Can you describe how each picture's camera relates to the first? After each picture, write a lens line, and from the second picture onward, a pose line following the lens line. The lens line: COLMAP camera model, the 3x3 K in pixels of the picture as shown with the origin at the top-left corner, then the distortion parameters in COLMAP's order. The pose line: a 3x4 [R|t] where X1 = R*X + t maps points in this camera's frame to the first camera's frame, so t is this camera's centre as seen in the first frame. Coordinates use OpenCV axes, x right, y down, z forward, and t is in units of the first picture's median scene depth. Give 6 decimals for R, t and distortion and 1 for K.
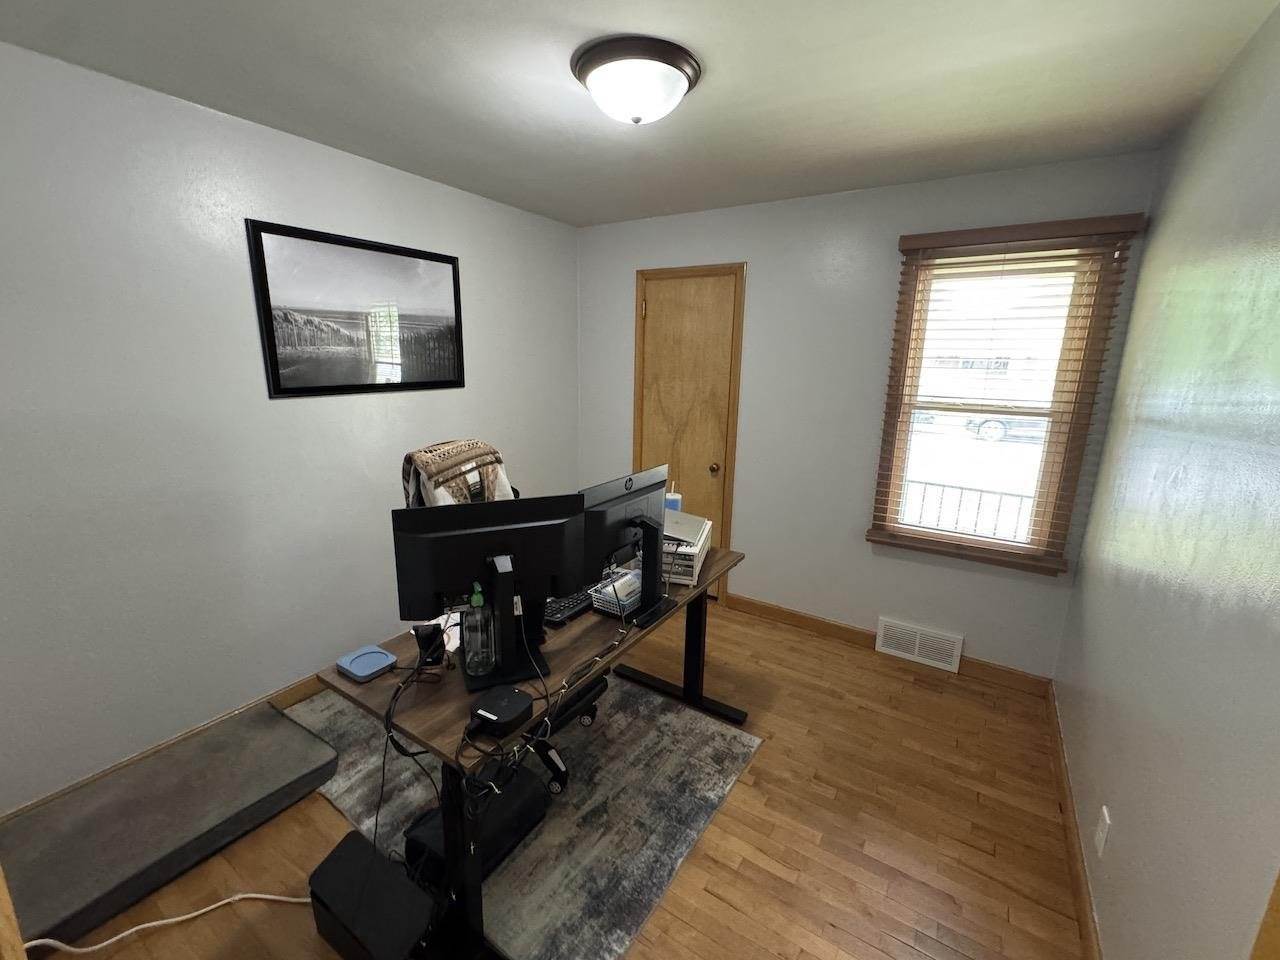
lens RADIAL K [[530.4, 0, 636.4], [0, 530.4, 477.1], [0, 0, 1]] dist [-0.003863, -0.002089]
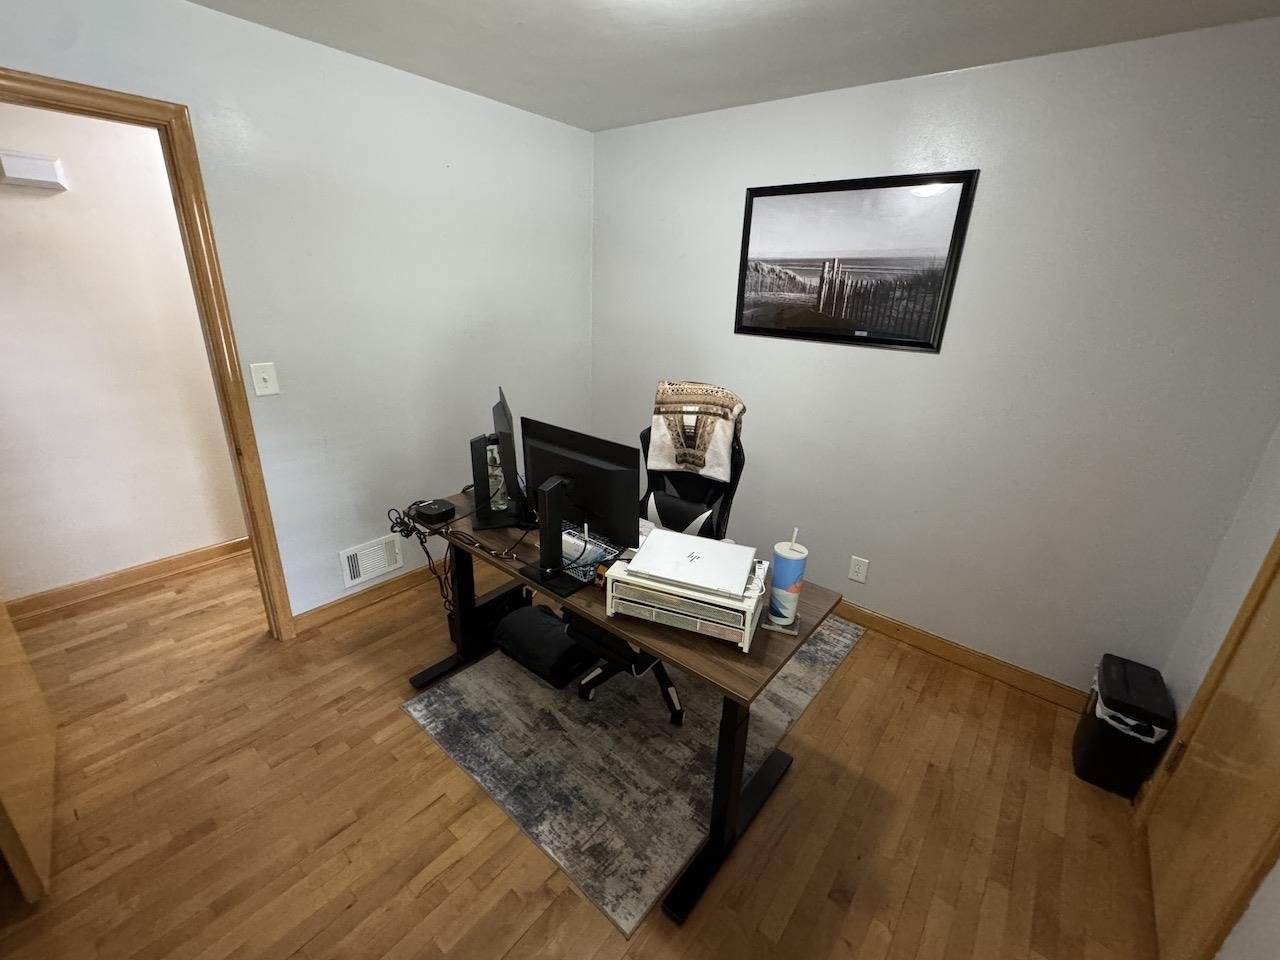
lens RADIAL K [[530.4, 0, 639.1], [0, 530.4, 475.8], [0, 0, 1]] dist [-0.003863, -0.002089]
pose [[-0.097553, 0.323332, -0.941244, 0.704376], [-0.266345, 0.902776, 0.337722, -0.222725], [0.958929, 0.283641, -0.001951, 0.937735]]
